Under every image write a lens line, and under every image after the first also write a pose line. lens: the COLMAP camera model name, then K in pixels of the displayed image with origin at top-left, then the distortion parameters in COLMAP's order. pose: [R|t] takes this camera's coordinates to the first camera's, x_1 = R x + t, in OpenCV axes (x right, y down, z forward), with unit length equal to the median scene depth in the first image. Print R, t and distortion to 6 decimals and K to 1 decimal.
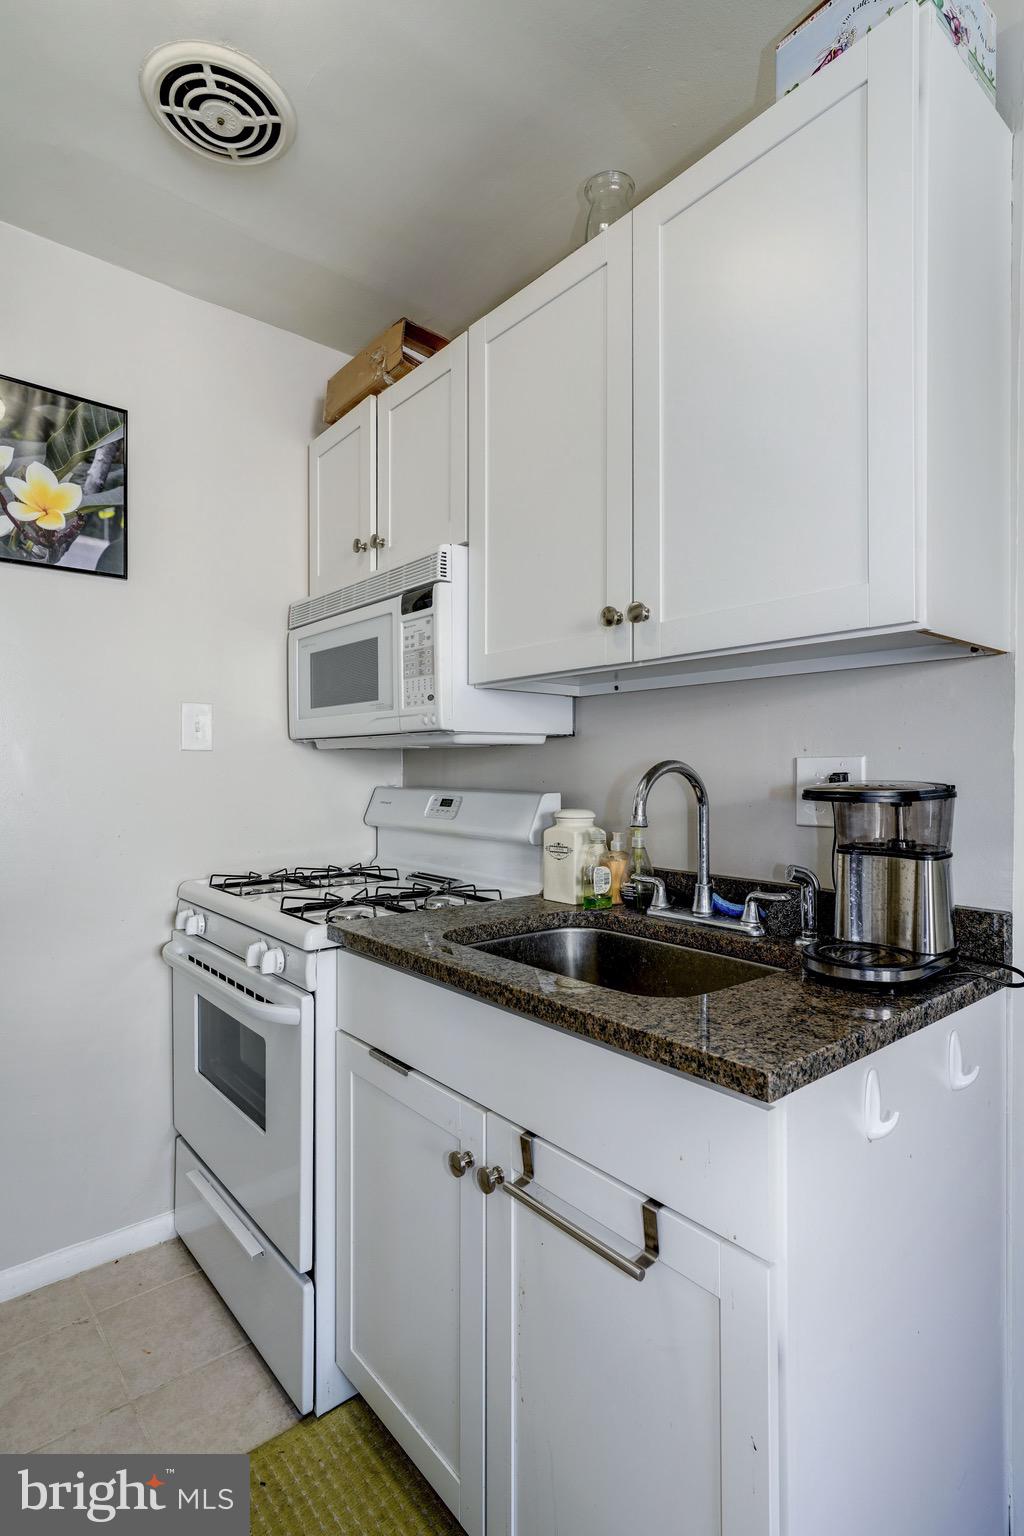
lens RADIAL K [[769.3, 0, 512.2], [0, 769.3, 766.7], [0, 0, 1]] dist [0.003820, -0.000323]
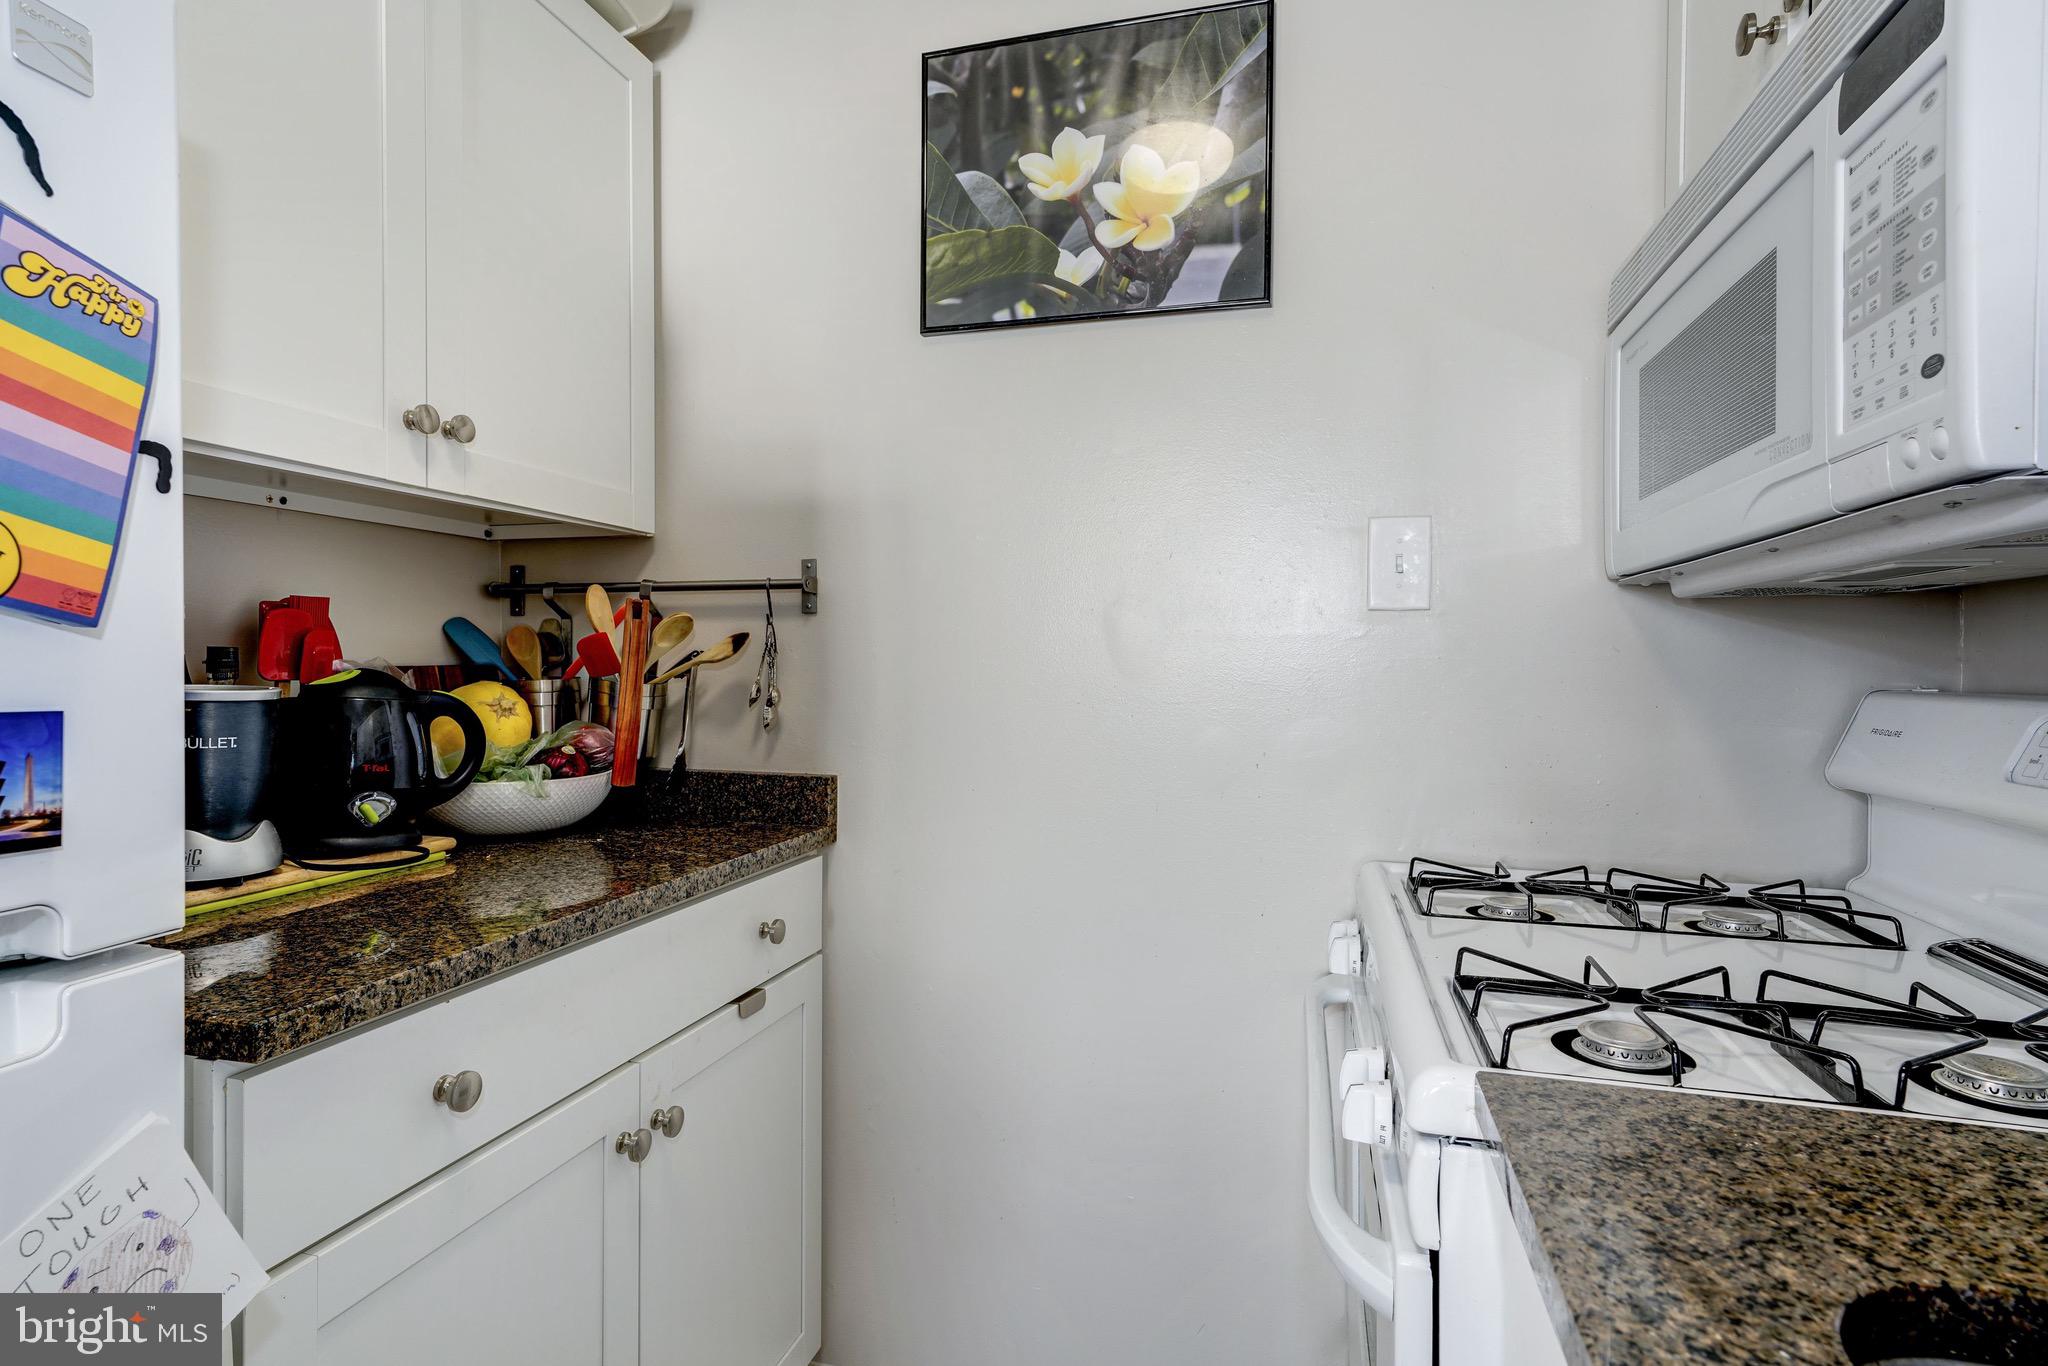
lens RADIAL K [[1025.8, 0, 1021.6], [0, 1025.8, 676.8], [0, 0, 1]] dist [0.003820, -0.000323]
pose [[0.563565, 0.014935, -0.825937, 0.017352], [-0.006767, 0.999886, 0.013463, 0.019146], [0.826044, -0.001998, 0.563602, 0.461466]]
